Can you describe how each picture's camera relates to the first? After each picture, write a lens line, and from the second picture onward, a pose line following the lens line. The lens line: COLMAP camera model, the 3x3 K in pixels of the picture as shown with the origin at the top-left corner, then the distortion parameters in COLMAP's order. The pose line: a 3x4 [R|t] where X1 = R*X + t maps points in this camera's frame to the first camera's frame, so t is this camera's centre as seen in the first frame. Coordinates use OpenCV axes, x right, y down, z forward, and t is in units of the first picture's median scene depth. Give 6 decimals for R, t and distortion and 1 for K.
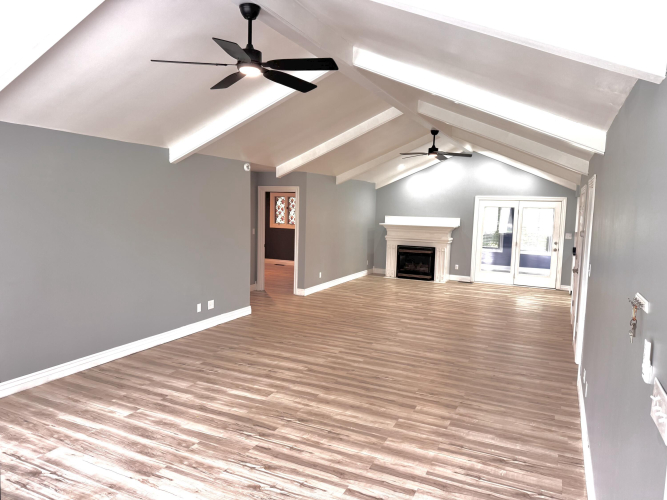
lens RADIAL K [[474.6, 0, 333.5], [0, 474.6, 250.0], [0, 0, 1]] dist [0.084950, -0.001717]
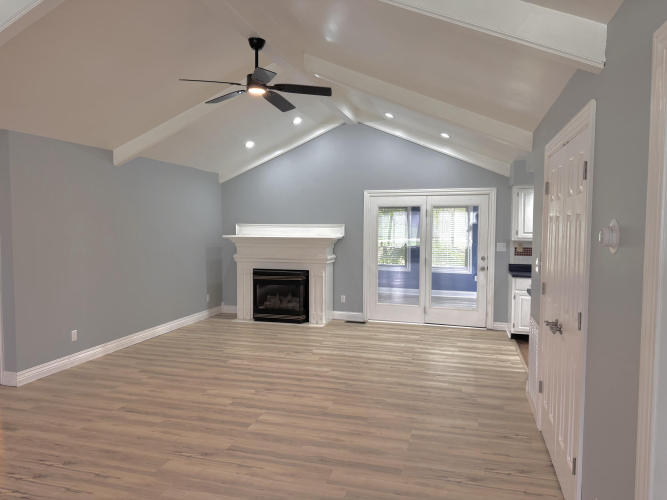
lens RADIAL K [[474.6, 0, 333.5], [0, 474.6, 250.0], [0, 0, 1]] dist [0.084950, -0.001717]
pose [[0.984171, -0.031559, 0.174390, 0.133878], [0.037806, 0.998753, -0.032613, -0.010821], [-0.173143, 0.038690, 0.984136, 0.358039]]
